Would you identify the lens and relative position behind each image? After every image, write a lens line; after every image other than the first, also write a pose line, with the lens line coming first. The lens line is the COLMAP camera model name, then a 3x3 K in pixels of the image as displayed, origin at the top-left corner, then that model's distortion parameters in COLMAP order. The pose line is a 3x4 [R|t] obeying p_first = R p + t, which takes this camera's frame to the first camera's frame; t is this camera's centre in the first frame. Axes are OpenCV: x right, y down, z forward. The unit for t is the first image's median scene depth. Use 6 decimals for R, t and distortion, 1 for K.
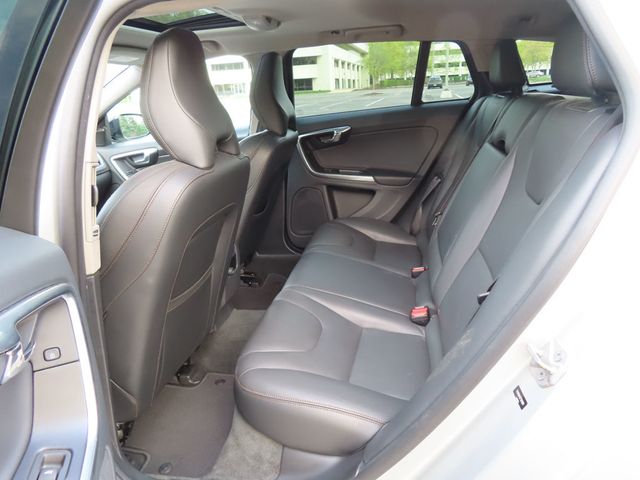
lens RADIAL K [[458.8, 0, 320.0], [0, 458.8, 240.0], [0, 0, 1]] dist [-0.006180, -0.001015]
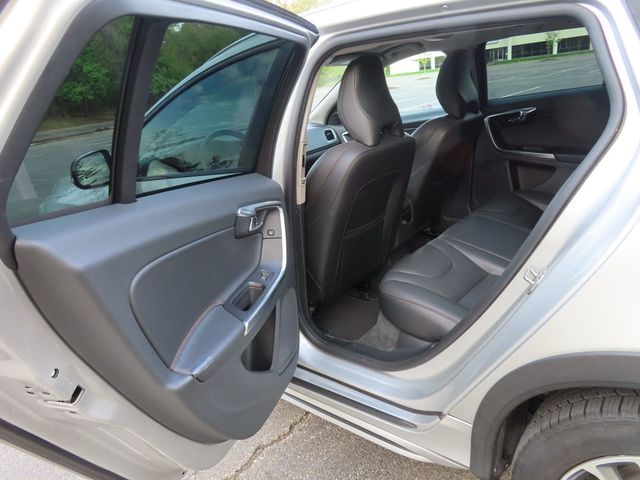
lens RADIAL K [[465.8, 0, 320.0], [0, 465.8, 240.0], [0, 0, 1]] dist [0.007006, 0.004817]
pose [[0.866205, 0.118982, -0.485316, 0.297893], [-0.090985, 0.992557, 0.080946, 0.035714], [0.491335, -0.025960, 0.870584, -0.349504]]
